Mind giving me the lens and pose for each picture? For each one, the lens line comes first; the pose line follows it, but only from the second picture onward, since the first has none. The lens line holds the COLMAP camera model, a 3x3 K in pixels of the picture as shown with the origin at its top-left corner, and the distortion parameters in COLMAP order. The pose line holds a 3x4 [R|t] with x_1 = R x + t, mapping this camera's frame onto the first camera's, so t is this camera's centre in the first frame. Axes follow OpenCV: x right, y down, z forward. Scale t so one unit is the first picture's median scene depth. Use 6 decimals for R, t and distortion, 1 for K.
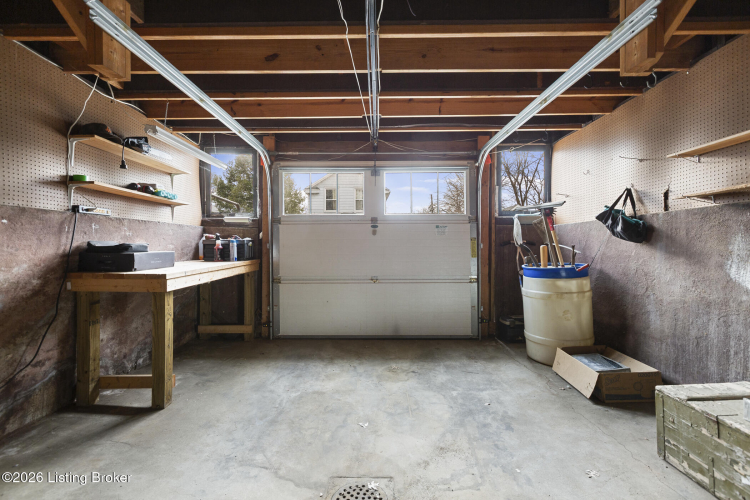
lens RADIAL K [[334.1, 0, 372.9], [0, 334.1, 252.4], [0, 0, 1]] dist [-0.000314, -0.000033]
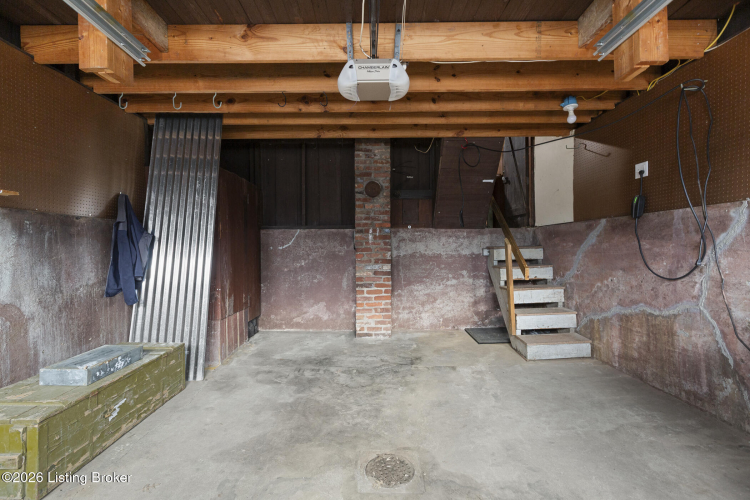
lens RADIAL K [[338.1, 0, 375.0], [0, 338.1, 250.0], [0, 0, 1]] dist [0.000240, 0.000047]
pose [[-0.999694, 0.012873, -0.021135, 0.014002], [0.012335, 0.999602, 0.025368, -0.021634], [0.021453, 0.025100, -0.999455, 1.209862]]
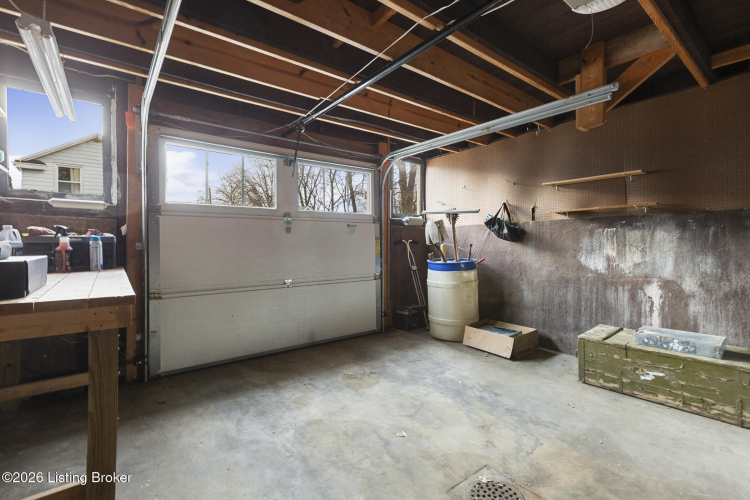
lens RADIAL K [[338.1, 0, 375.0], [0, 338.1, 250.0], [0, 0, 1]] dist [0.000240, 0.000047]
pose [[0.784583, -0.013016, 0.619887, -0.540304], [0.016098, 0.999870, 0.000620, -0.005138], [-0.619814, 0.009493, 0.784691, 0.235872]]
